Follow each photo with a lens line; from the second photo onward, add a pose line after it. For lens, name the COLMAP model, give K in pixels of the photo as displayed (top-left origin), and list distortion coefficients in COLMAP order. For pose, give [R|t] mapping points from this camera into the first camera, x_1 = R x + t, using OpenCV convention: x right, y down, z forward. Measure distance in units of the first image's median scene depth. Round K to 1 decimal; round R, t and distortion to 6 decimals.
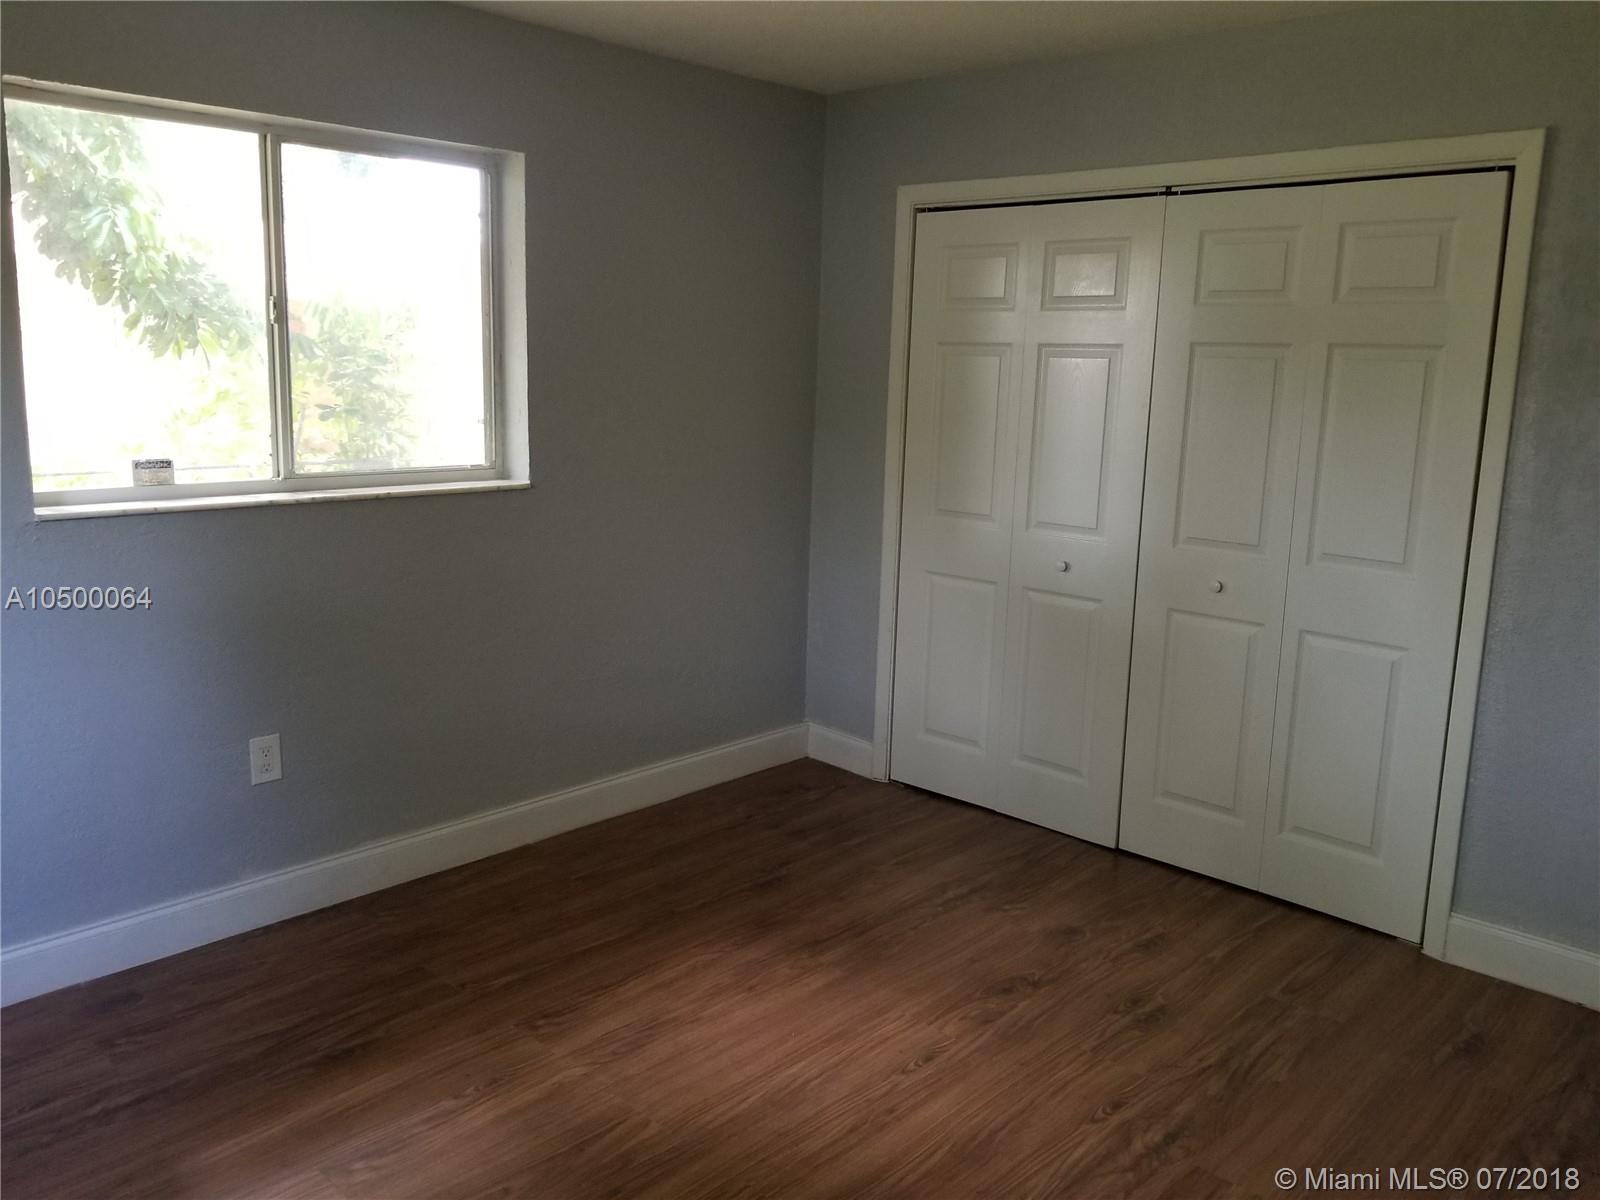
lens RADIAL K [[1251.4, 0, 795.8], [0, 1251.4, 598.0], [0, 0, 1]] dist [0.005213, -0.028966]
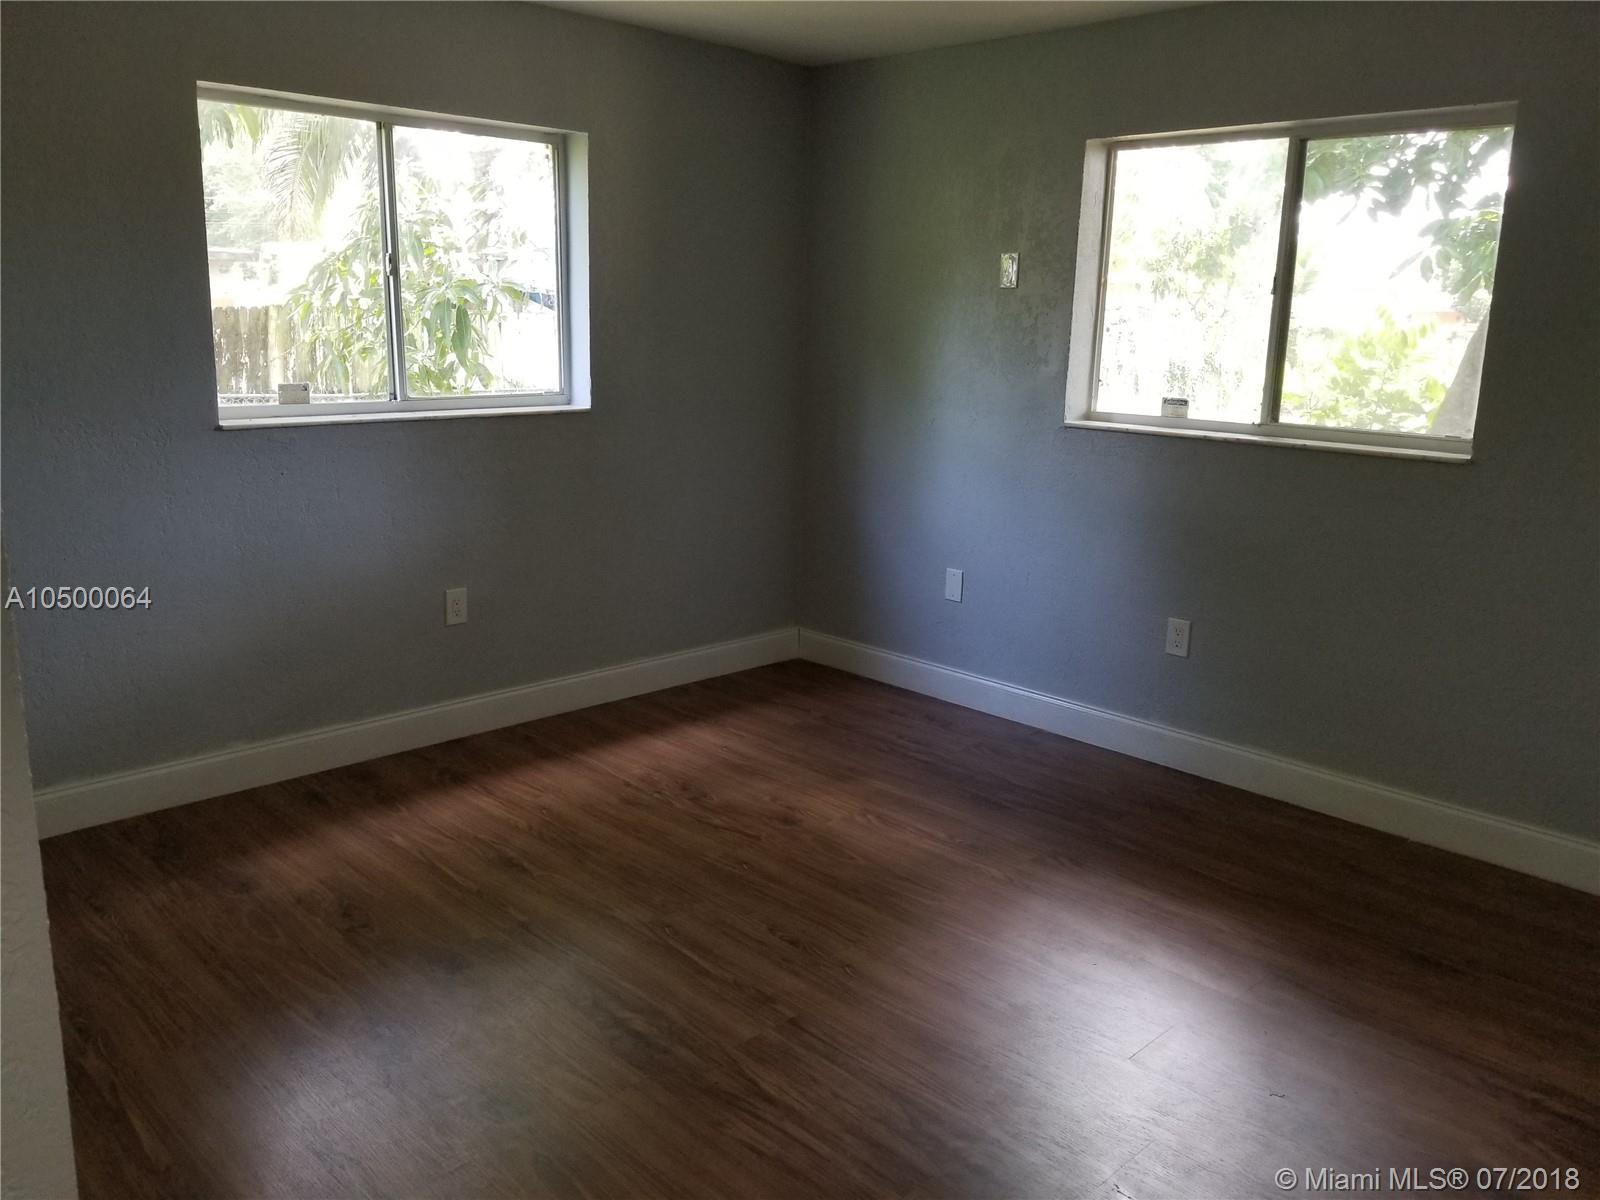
lens RADIAL K [[1251.4, 0, 791.1], [0, 1251.4, 614.1], [0, 0, 1]] dist [0.005213, -0.028966]
pose [[-0.042029, 0.211188, -0.976541, 0.872348], [-0.212029, 0.953257, 0.215278, -0.089410], [0.976359, 0.216103, 0.004714, 0.621895]]
